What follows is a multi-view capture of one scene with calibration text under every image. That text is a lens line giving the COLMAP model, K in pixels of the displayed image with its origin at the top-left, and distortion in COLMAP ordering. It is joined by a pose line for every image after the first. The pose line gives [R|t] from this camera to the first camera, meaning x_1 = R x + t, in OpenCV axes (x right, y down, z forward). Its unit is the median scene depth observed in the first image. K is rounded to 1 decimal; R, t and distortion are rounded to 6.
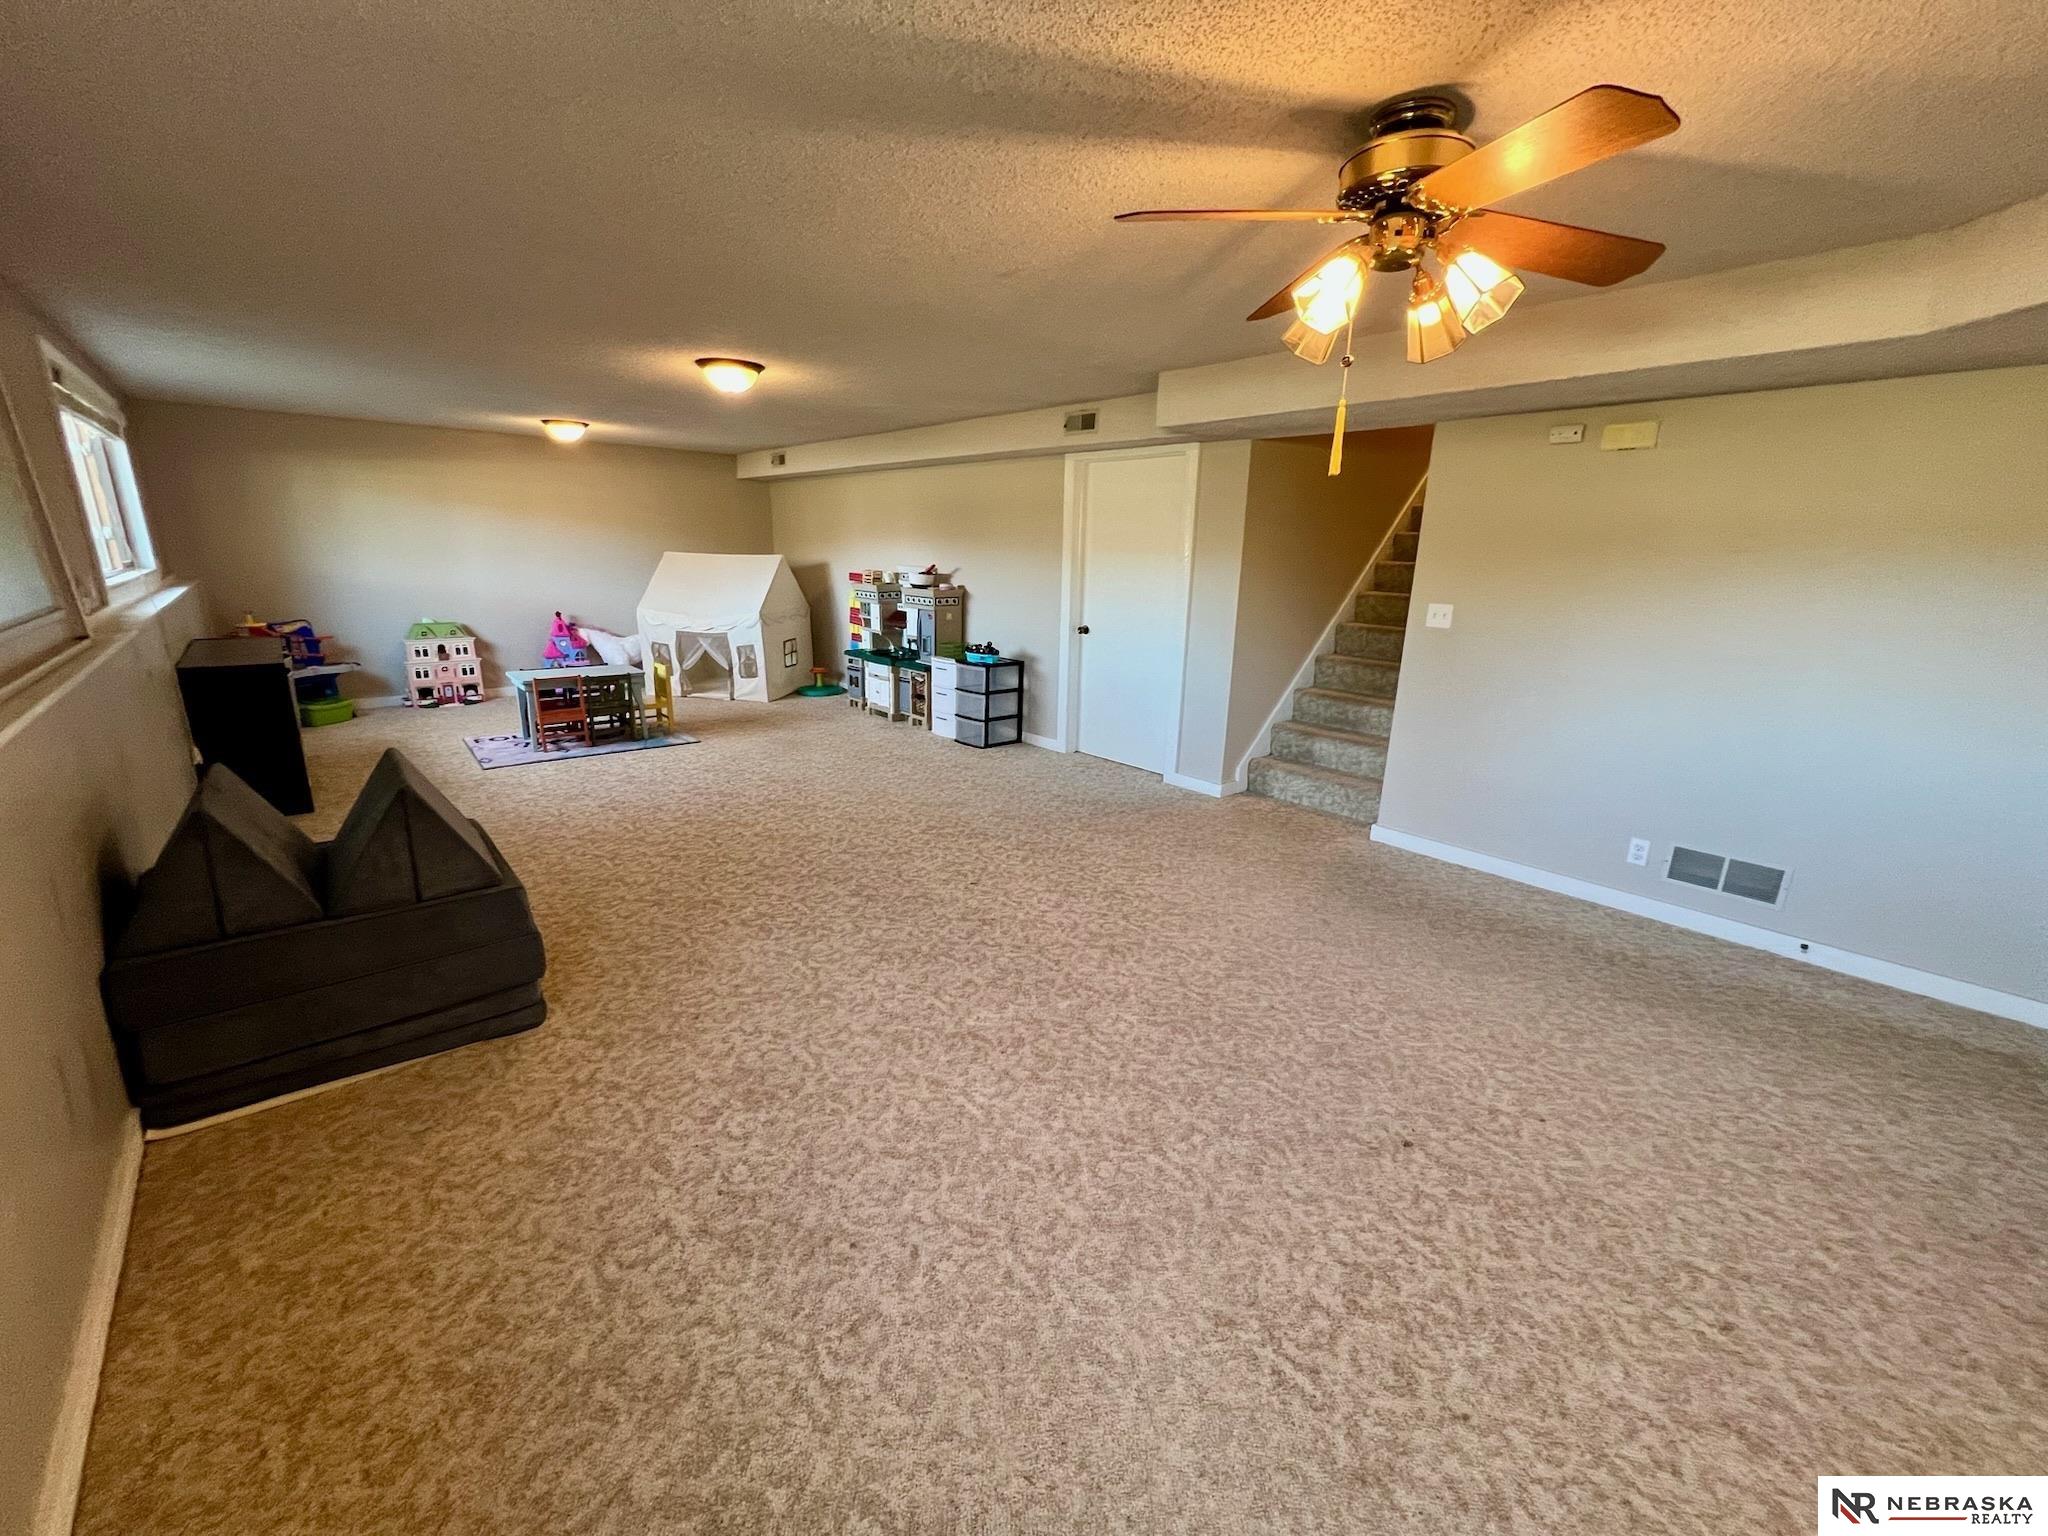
lens RADIAL K [[817.9, 0, 1017.3], [0, 817.9, 760.8], [0, 0, 1]] dist [-0.003288, -0.000488]
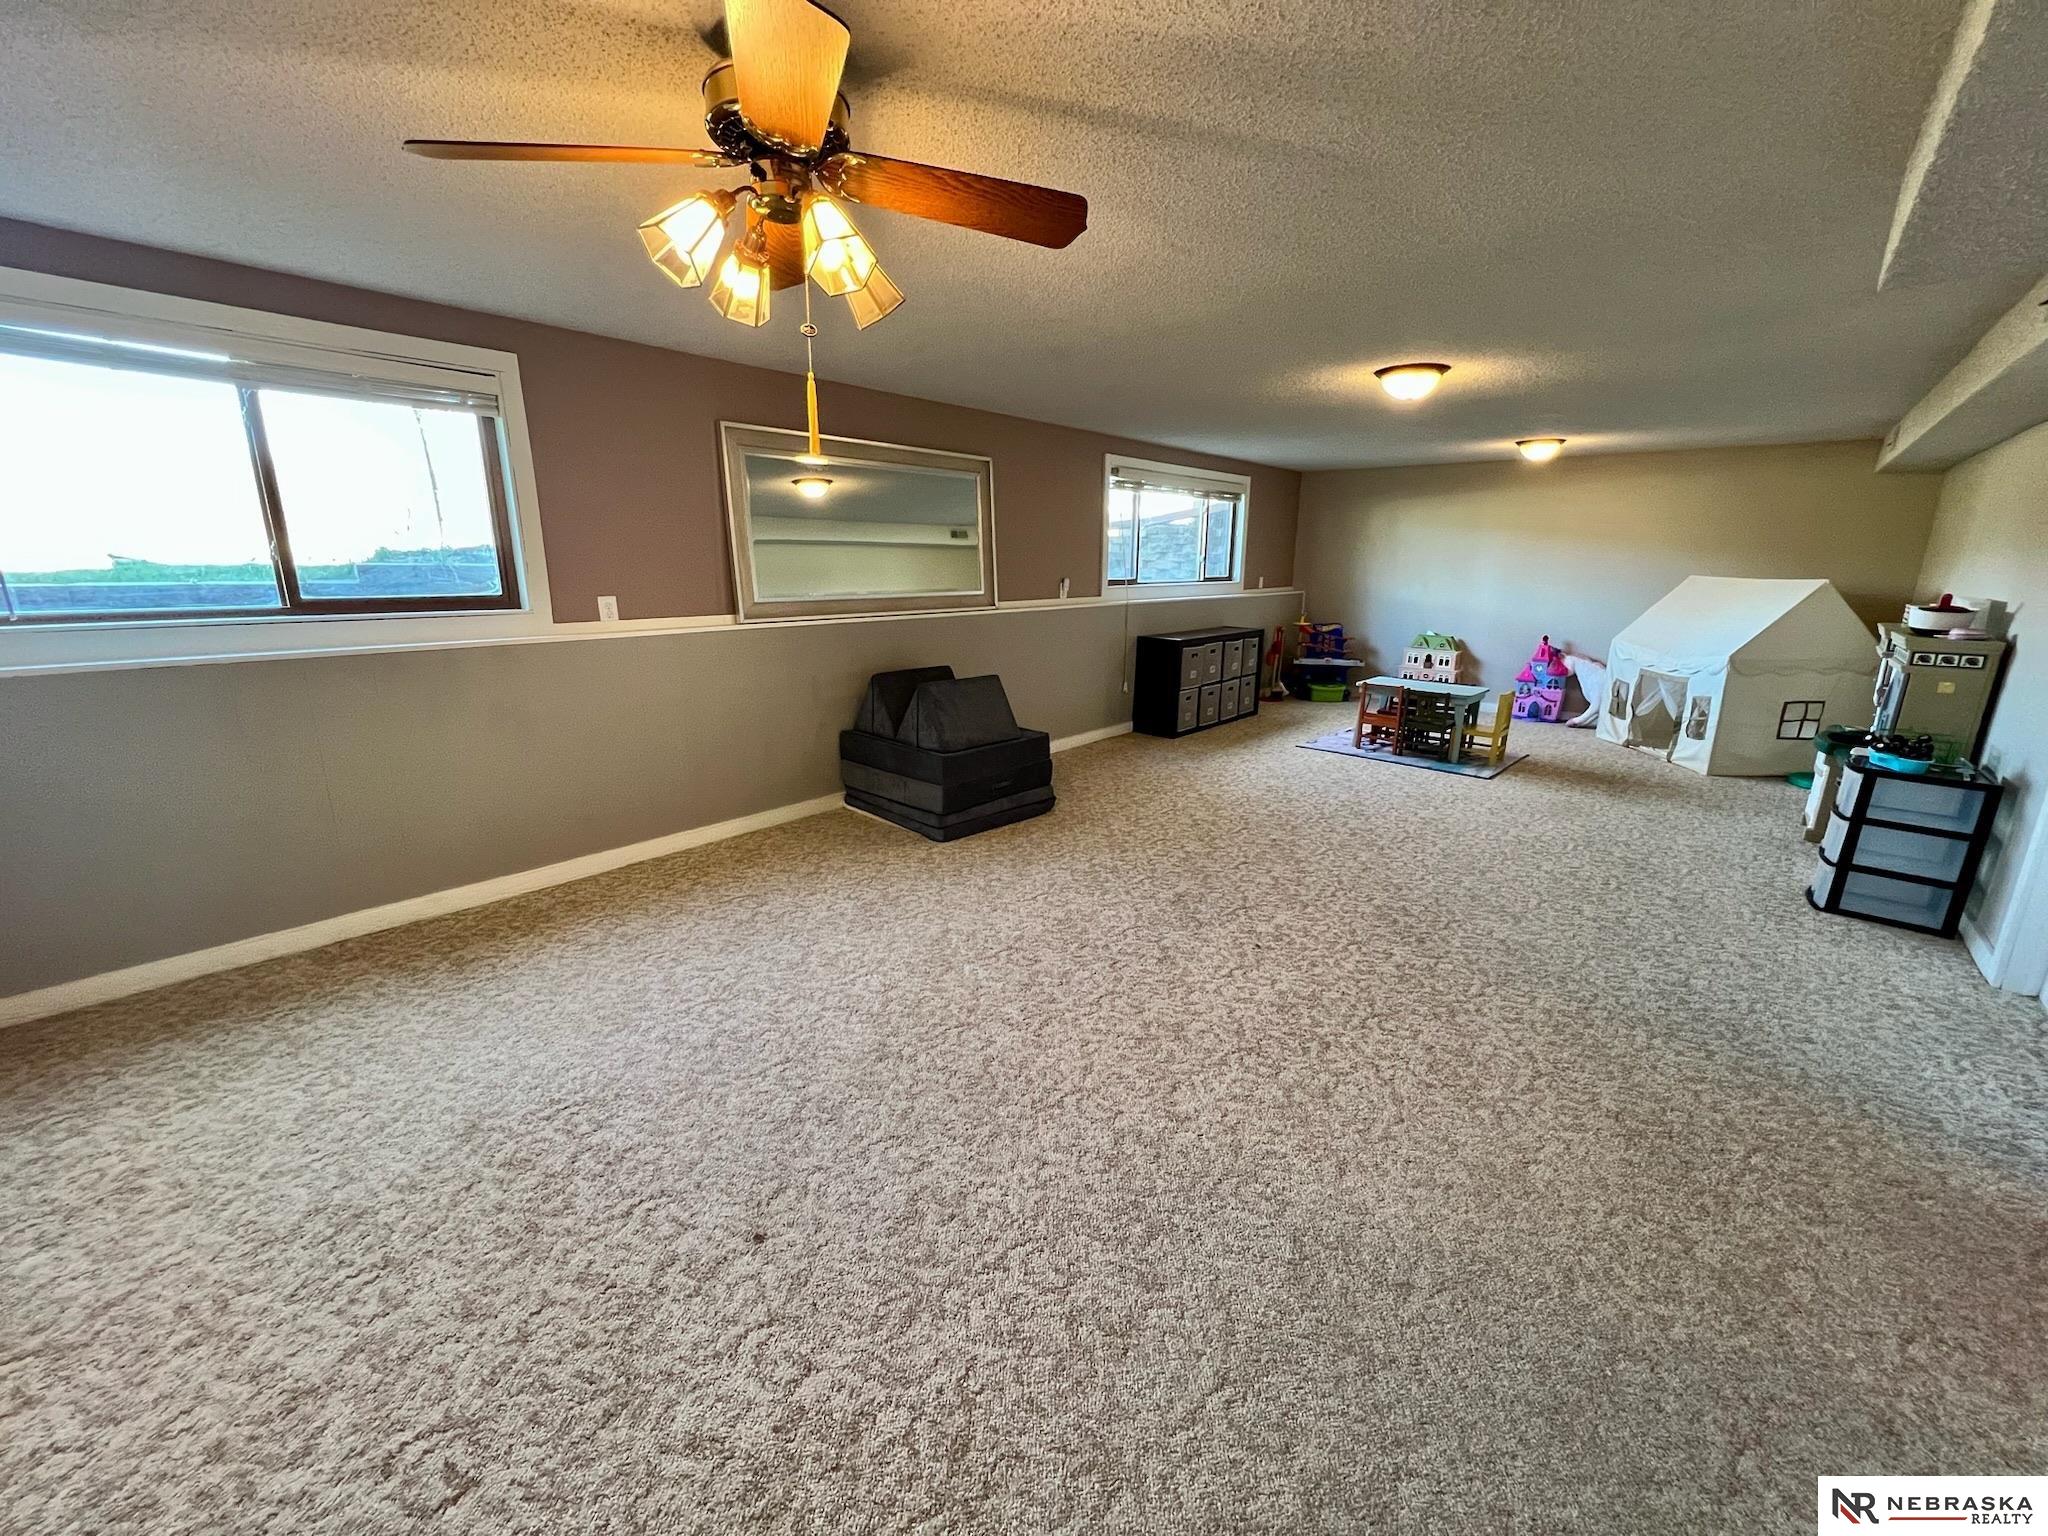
lens RADIAL K [[817.9, 0, 1035.8], [0, 817.9, 770.5], [0, 0, 1]] dist [-0.003288, -0.000488]
pose [[0.129813, 0.230476, -0.964380, 0.590056], [-0.257489, 0.947078, 0.191681, -0.107833], [0.957522, 0.223435, 0.182288, 0.491130]]
